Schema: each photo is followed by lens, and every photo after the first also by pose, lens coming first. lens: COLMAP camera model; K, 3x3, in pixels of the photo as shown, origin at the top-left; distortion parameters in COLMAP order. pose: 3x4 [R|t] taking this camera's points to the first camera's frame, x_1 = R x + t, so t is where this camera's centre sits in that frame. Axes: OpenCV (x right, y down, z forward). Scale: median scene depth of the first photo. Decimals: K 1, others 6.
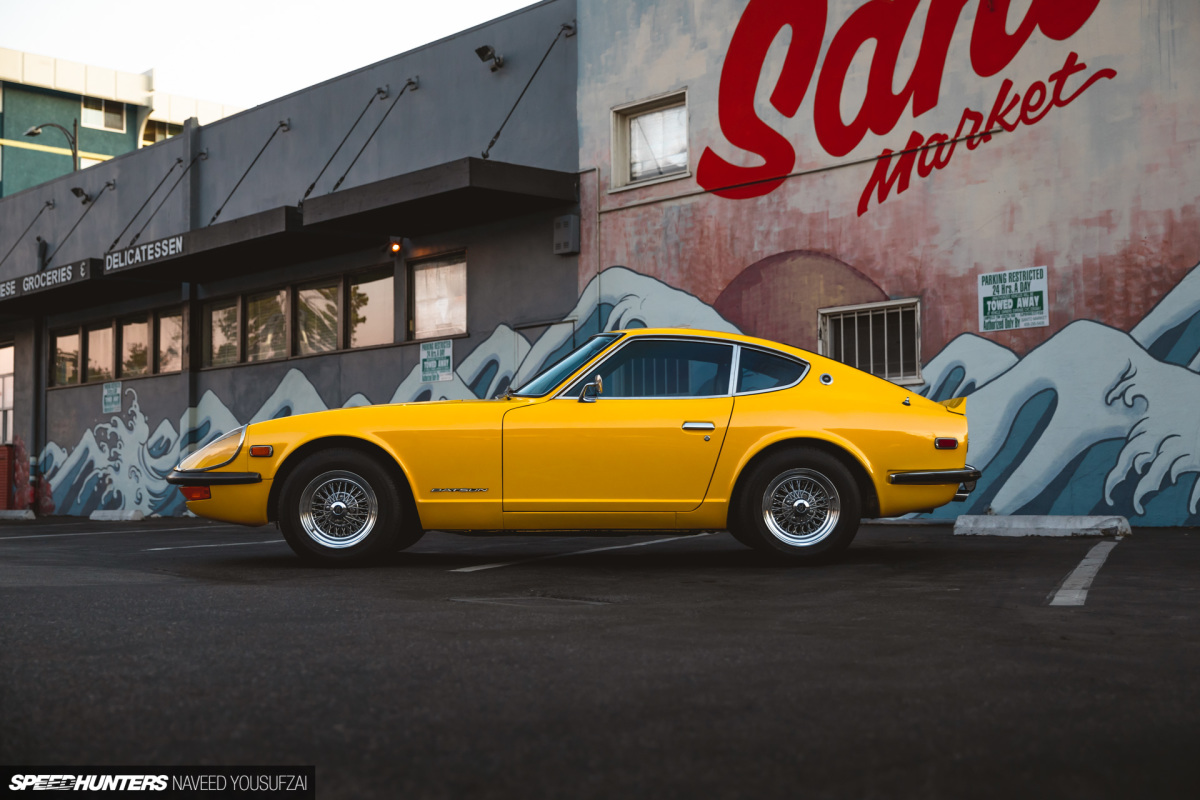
lens RADIAL K [[1480.8, 0, 600.1], [0, 1480.8, 401.5], [0, 0, 1]] dist [0.007039, 0.000000]
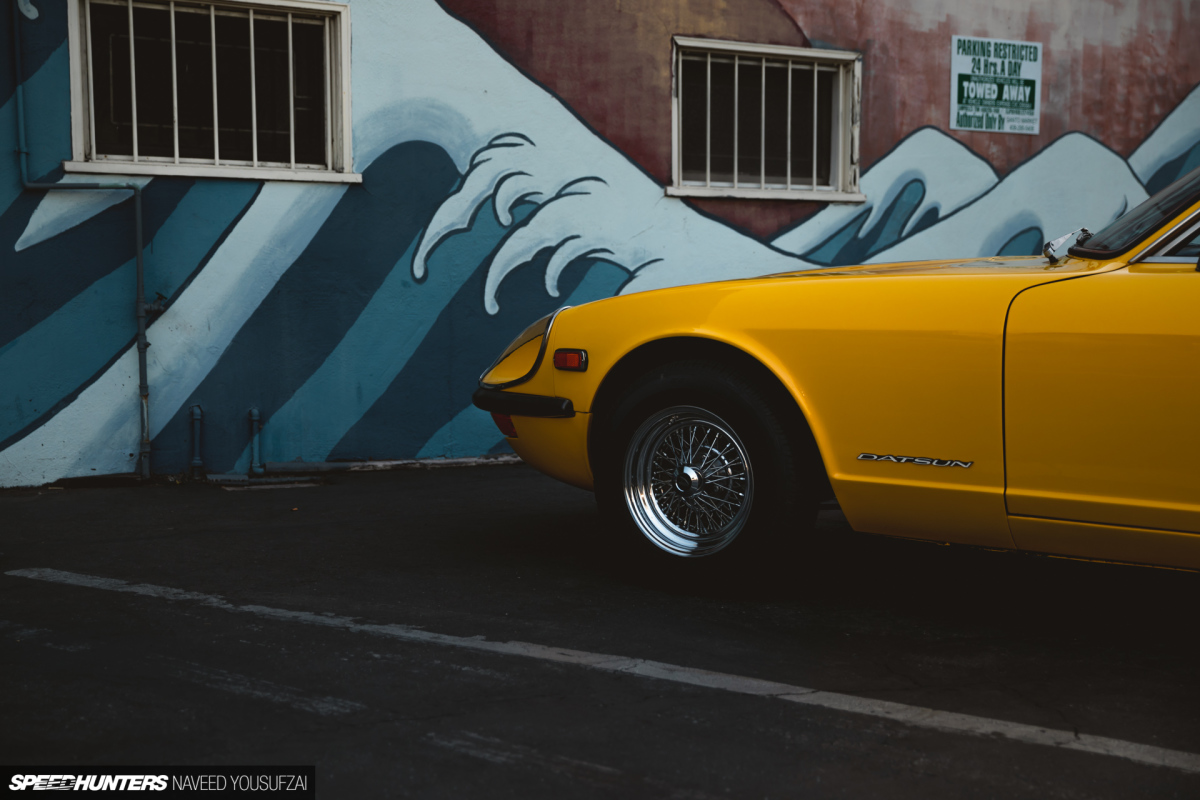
lens RADIAL K [[1583.9, 0, 600.1], [0, 1583.9, 395.5], [0, 0, 1]] dist [0.106824, 0.000000]
pose [[0.218303, -0.071760, 0.973239, -0.458796], [-0.068930, 0.993668, 0.088727, 0.016541], [-0.973444, -0.086455, 0.211974, 1.012411]]
